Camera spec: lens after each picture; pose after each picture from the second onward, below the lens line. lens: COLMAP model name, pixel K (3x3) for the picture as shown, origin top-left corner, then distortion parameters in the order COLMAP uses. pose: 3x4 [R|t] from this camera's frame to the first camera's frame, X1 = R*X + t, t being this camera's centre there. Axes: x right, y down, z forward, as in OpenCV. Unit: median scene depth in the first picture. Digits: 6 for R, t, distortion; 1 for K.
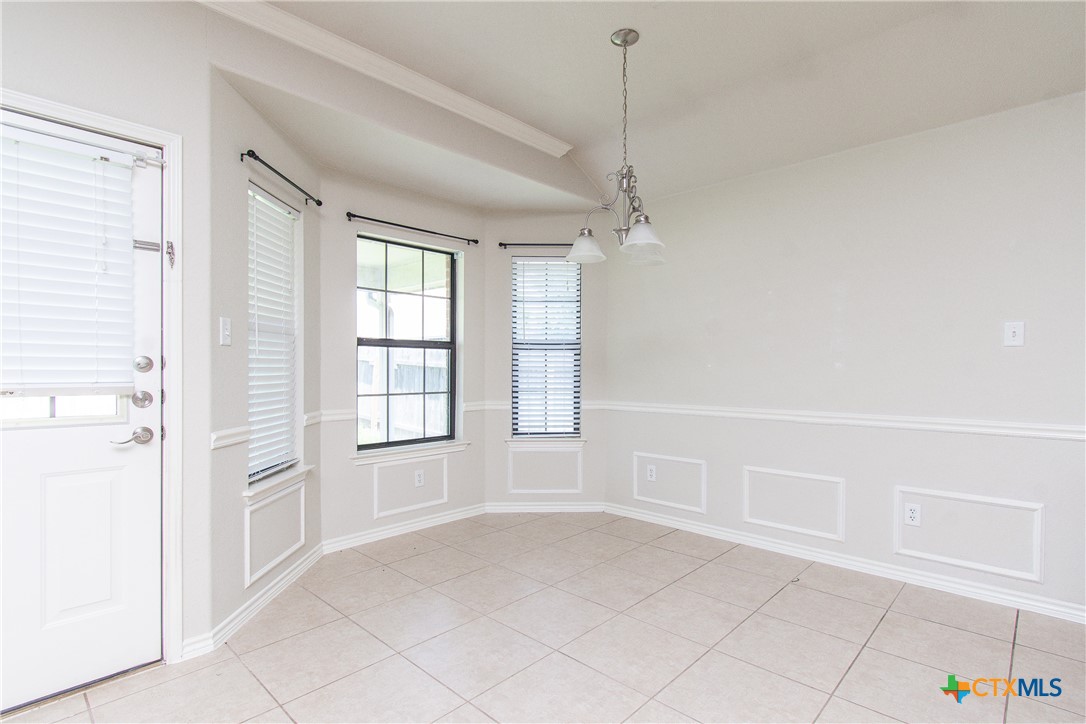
lens RADIAL K [[526.4, 0, 543.4], [0, 526.4, 362.1], [0, 0, 1]] dist [0.003265, -0.000058]
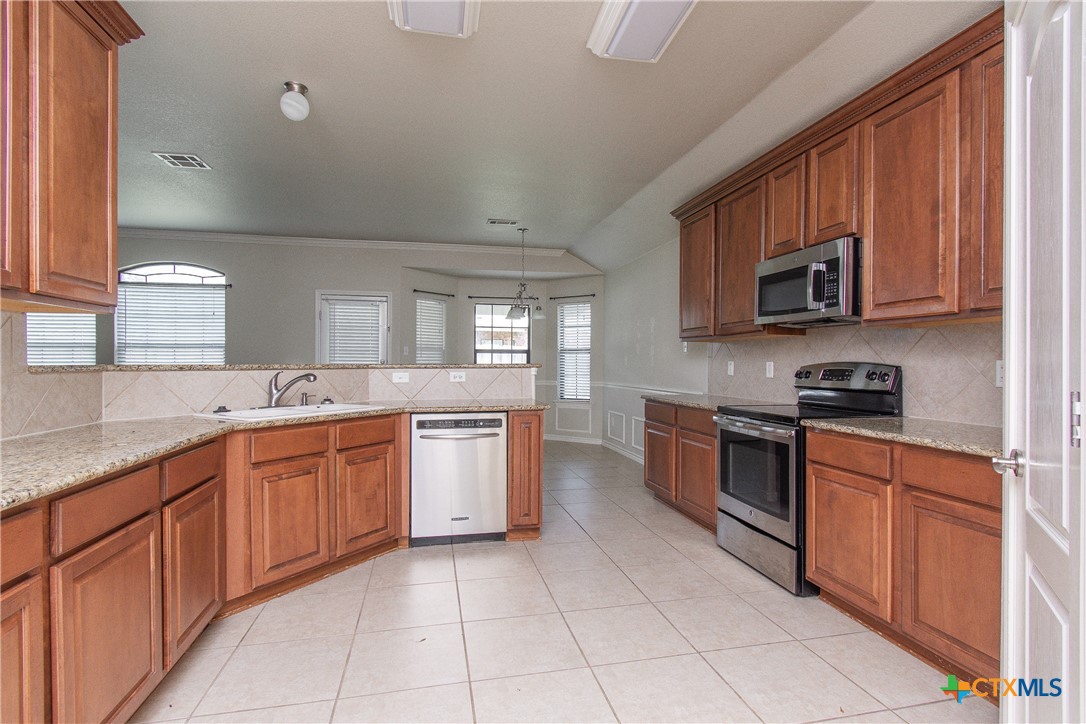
lens RADIAL K [[526.4, 0, 547.2], [0, 526.4, 363.2], [0, 0, 1]] dist [0.003265, -0.000058]
pose [[0.828586, 0.011534, -0.559743, 0.946316], [-0.005775, 0.999911, 0.012055, -0.010880], [0.559832, -0.006756, 0.828578, -0.573160]]
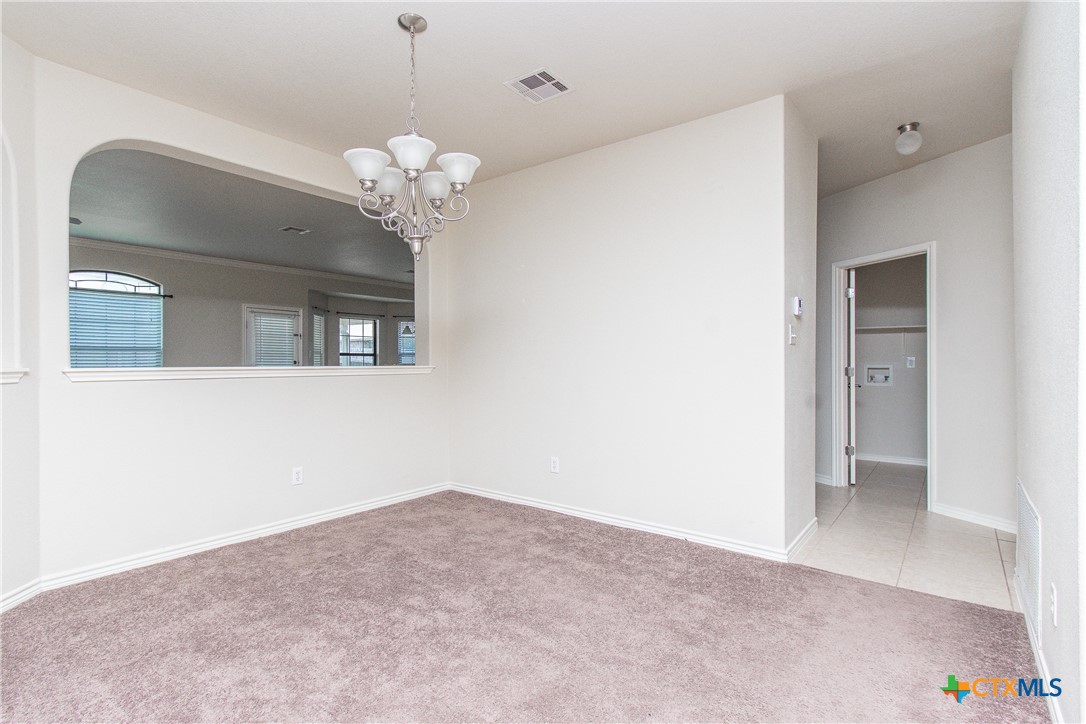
lens RADIAL K [[526.4, 0, 544.9], [0, 526.4, 360.5], [0, 0, 1]] dist [0.003265, -0.000058]
pose [[0.995625, -0.000739, 0.093435, 0.411072], [0.000949, 0.999997, -0.002196, 0.004457], [-0.093433, 0.002275, 0.995623, -1.630852]]
